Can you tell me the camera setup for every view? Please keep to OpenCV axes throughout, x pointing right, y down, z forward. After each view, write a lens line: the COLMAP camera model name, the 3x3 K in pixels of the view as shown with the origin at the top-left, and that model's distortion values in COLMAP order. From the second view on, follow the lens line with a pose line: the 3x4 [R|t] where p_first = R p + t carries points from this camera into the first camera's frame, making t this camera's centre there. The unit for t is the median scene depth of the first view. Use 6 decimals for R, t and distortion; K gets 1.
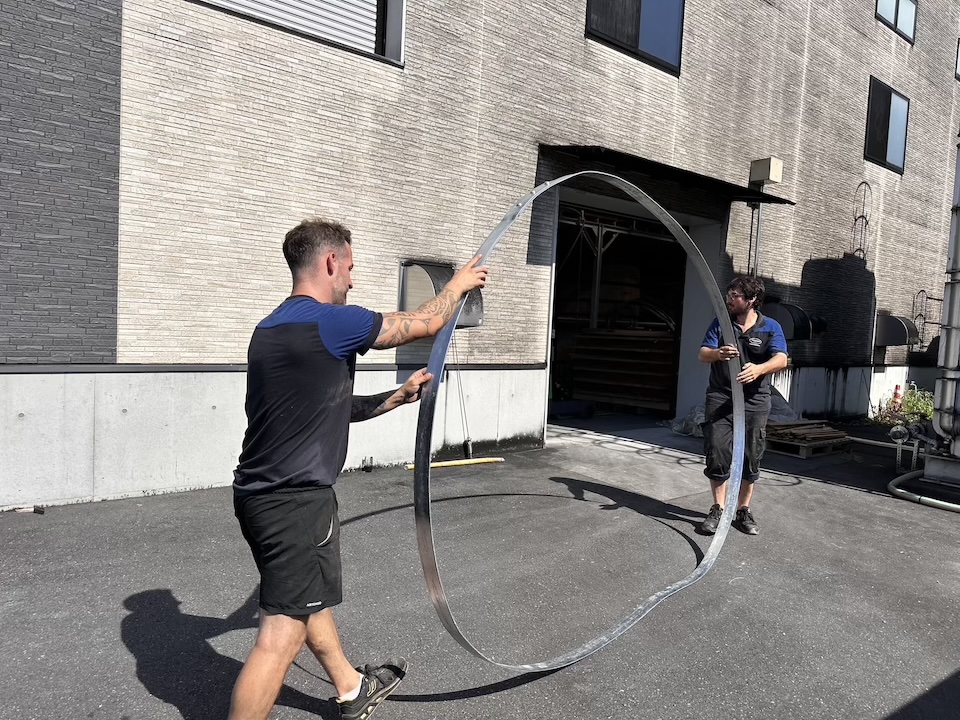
lens RADIAL K [[672.5, 0, 480.0], [0, 672.5, 360.0], [0, 0, 1]] dist [0.187908, -0.368947]
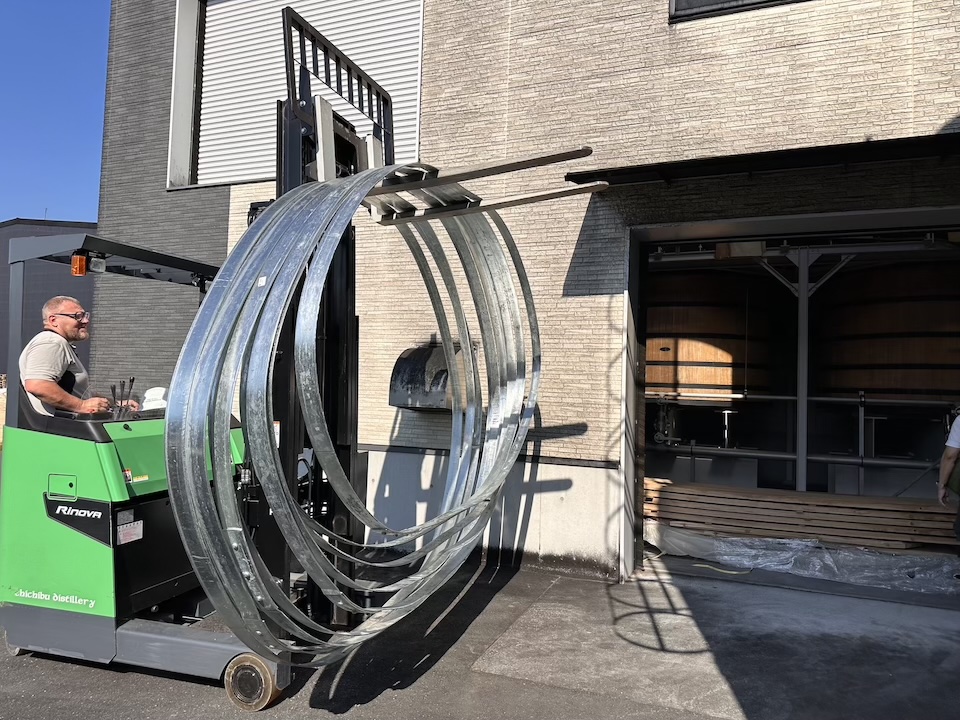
lens RADIAL K [[672.5, 0, 480.0], [0, 672.5, 360.0], [0, 0, 1]] dist [0.187908, -0.368947]
pose [[0.489260, -0.075375, -0.868875, 0.715501], [-0.057971, 0.991244, -0.118634, -0.008815], [0.870209, 0.108412, 0.480607, 0.529943]]
